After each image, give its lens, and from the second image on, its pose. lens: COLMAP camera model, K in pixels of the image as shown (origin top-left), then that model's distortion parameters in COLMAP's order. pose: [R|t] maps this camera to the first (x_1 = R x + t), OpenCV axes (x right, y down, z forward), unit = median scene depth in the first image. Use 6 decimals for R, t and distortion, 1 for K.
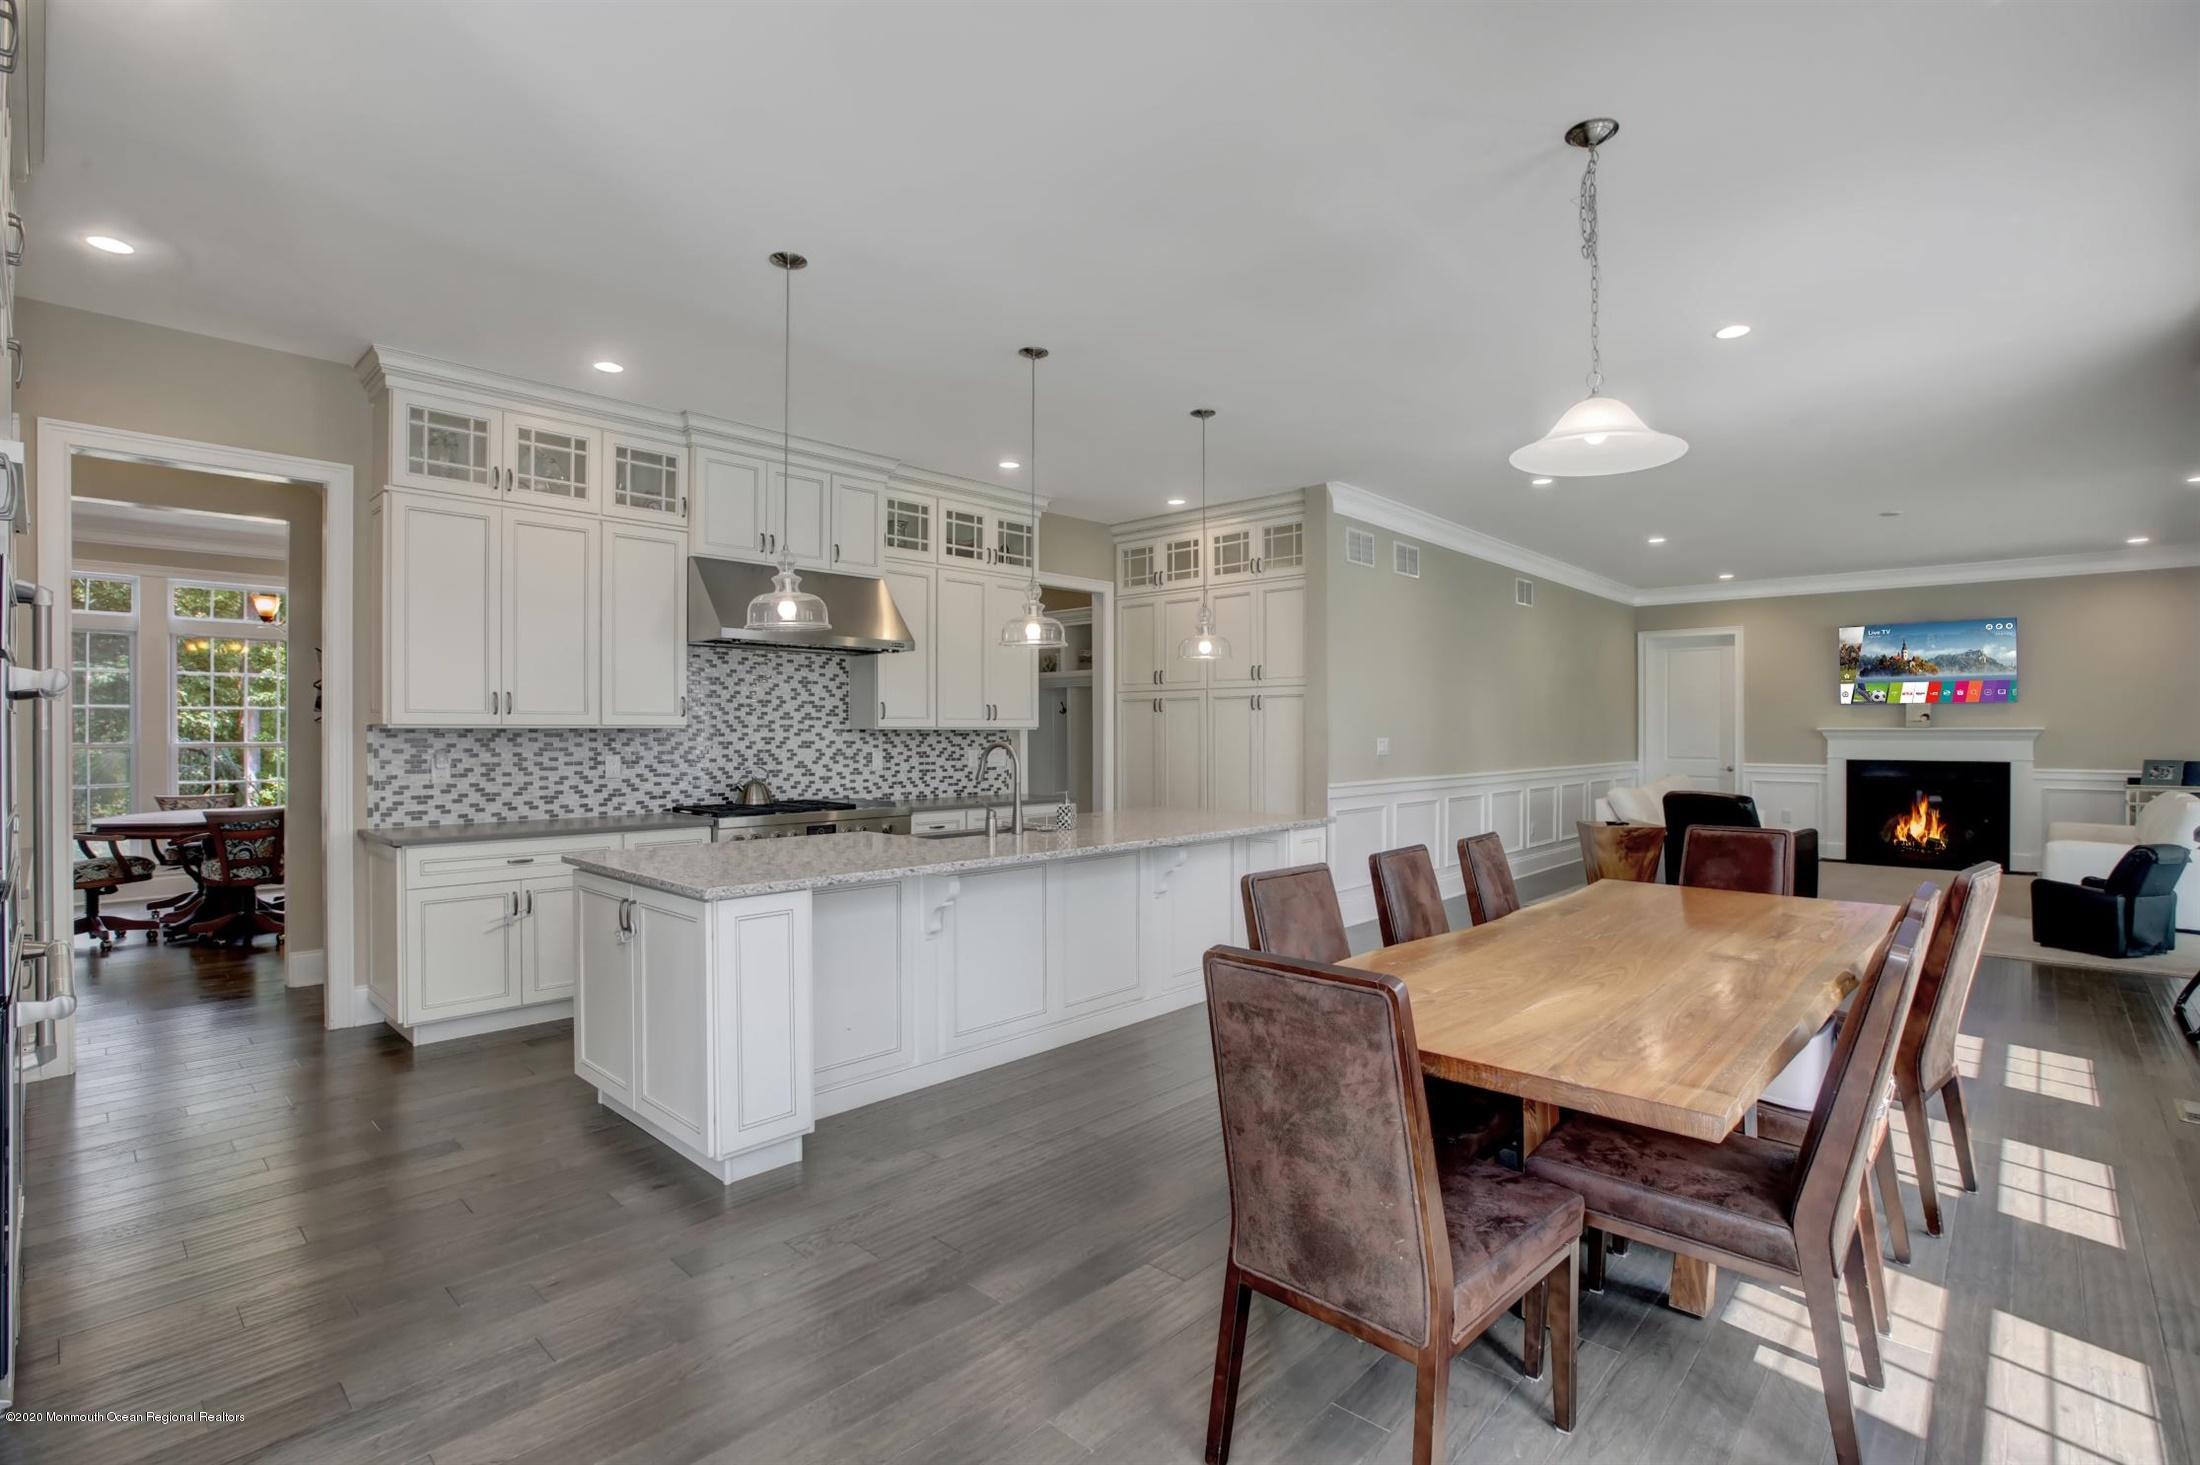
lens RADIAL K [[1060.1, 0, 1100.0], [0, 1060.1, 732.5], [0, 0, 1]] dist [0.000855, -0.012076]
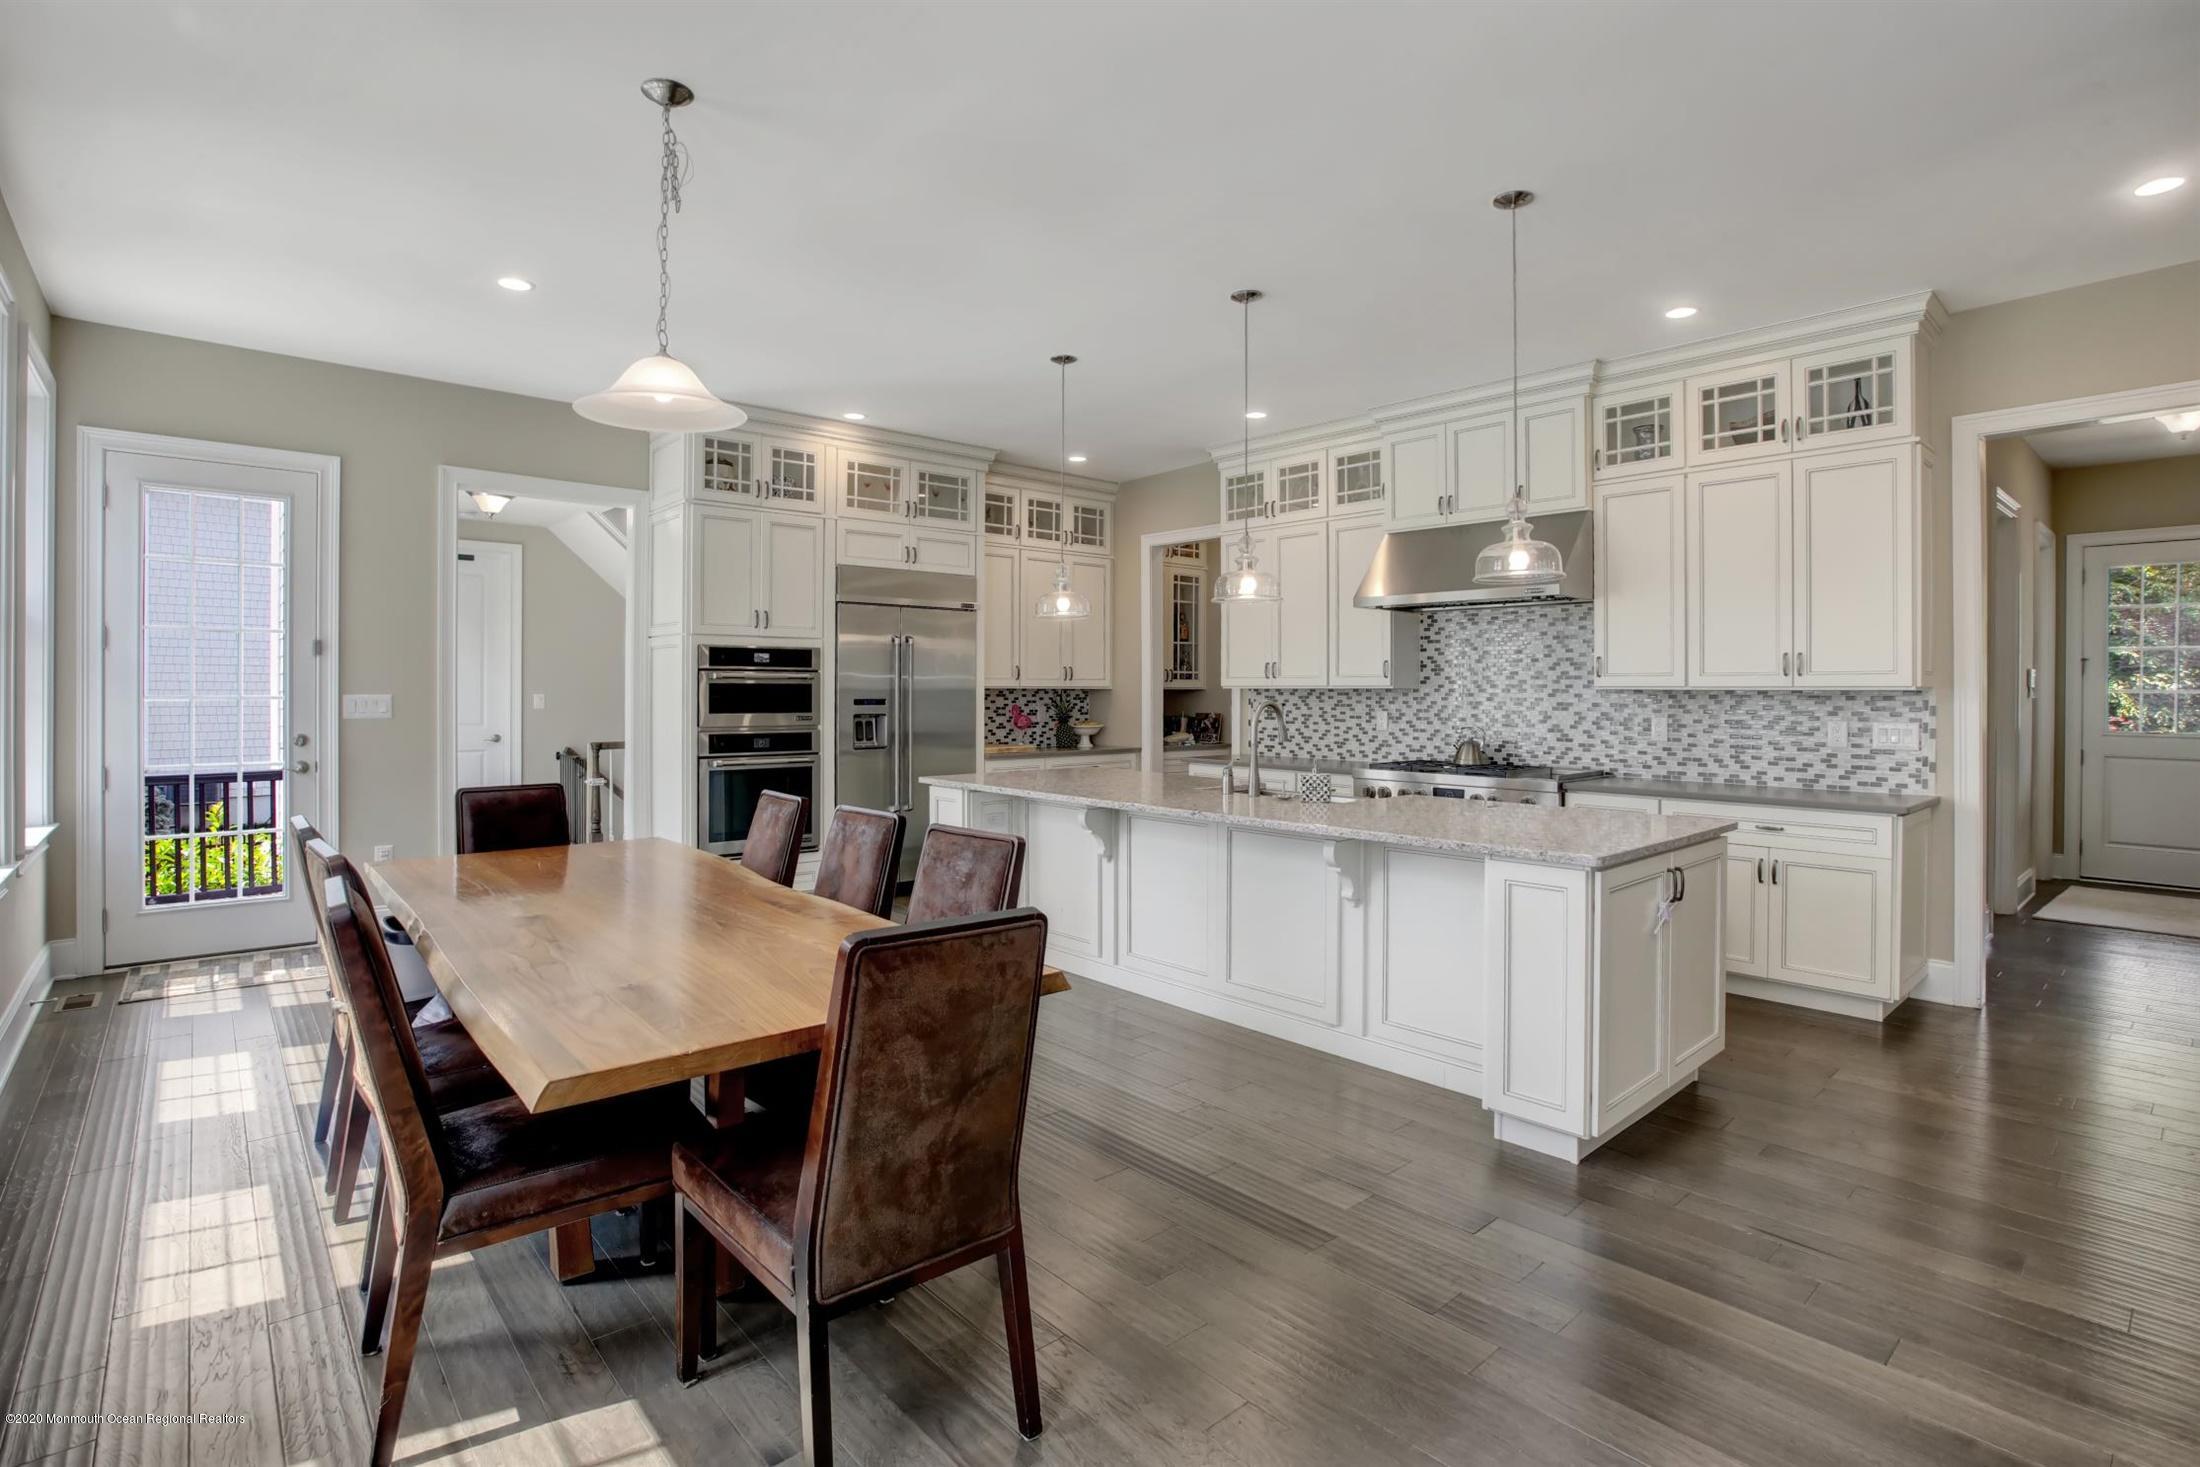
lens RADIAL K [[1064.3, 0, 1100.8], [0, 1064.3, 692.9], [0, 0, 1]] dist [-0.043785, 0.019220]
pose [[-0.083853, 0.001252, -0.996477, 0.682550], [-0.005392, 0.999984, 0.001710, 0.000422], [0.996464, 0.005516, -0.083845, 0.722511]]
